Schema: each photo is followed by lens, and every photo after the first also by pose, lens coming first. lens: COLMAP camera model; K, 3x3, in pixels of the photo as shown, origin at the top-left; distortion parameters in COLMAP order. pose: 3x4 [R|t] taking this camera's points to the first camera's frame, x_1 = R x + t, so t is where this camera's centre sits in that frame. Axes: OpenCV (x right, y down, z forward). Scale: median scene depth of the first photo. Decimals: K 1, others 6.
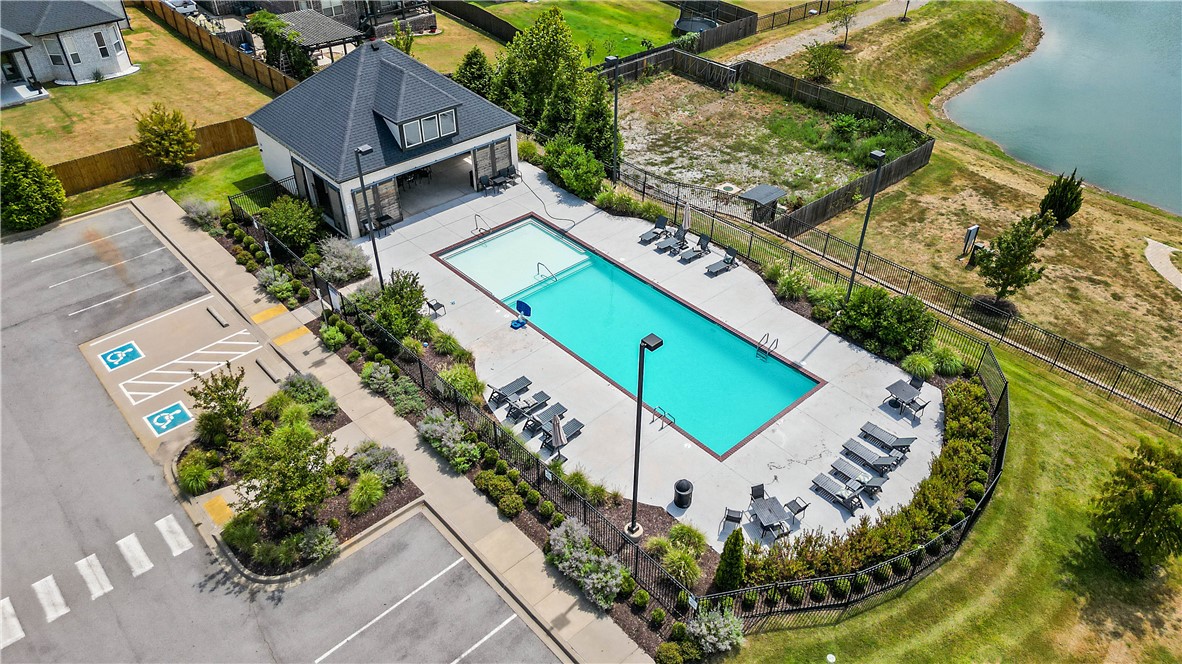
lens RADIAL K [[822.5, 0, 590.6], [0, 822.5, 327.8], [0, 0, 1]] dist [0.065464, -0.055922]
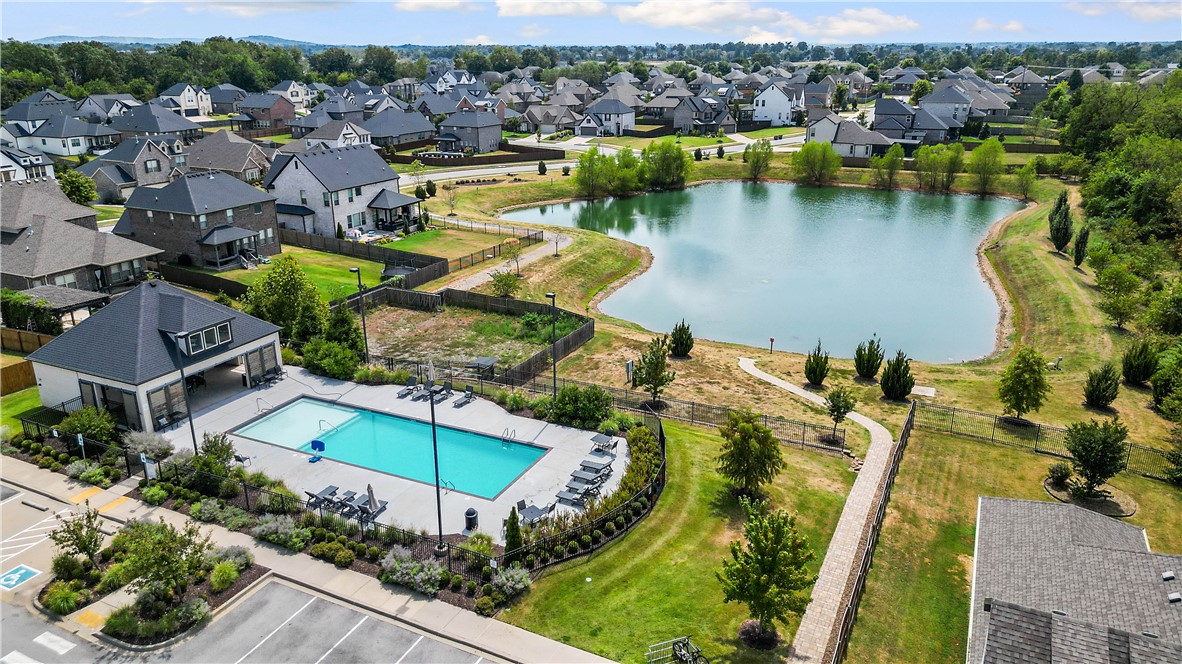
lens RADIAL K [[822.5, 0, 598.0], [0, 822.5, 327.0], [0, 0, 1]] dist [0.065464, -0.055922]
pose [[0.922846, -0.128737, 0.363018, -0.126174], [0.238143, 0.931463, -0.275070, 0.265852], [-0.302726, 0.340298, 0.890255, -0.346787]]
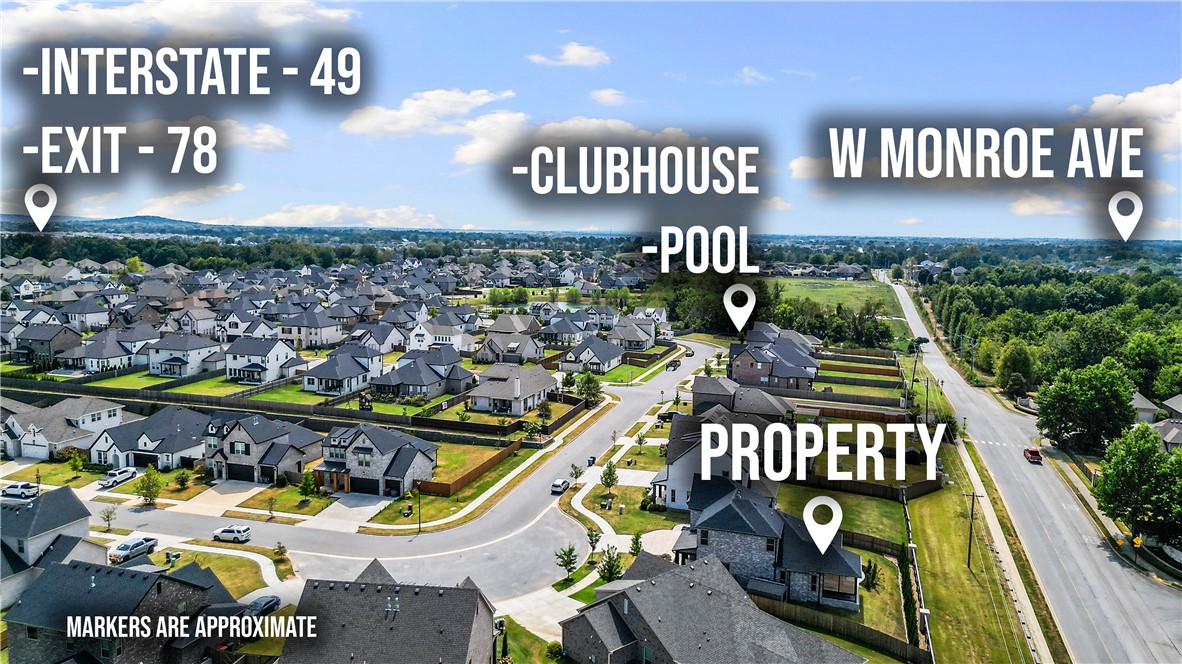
lens RADIAL K [[822.5, 0, 591.5], [0, 822.5, 332.3], [0, 0, 1]] dist [0.065464, -0.055922]
pose [[0.860732, -0.047569, 0.506831, -3.148595], [0.295330, 0.857608, -0.421056, 3.960522], [-0.414633, 0.512098, 0.752220, -5.739272]]
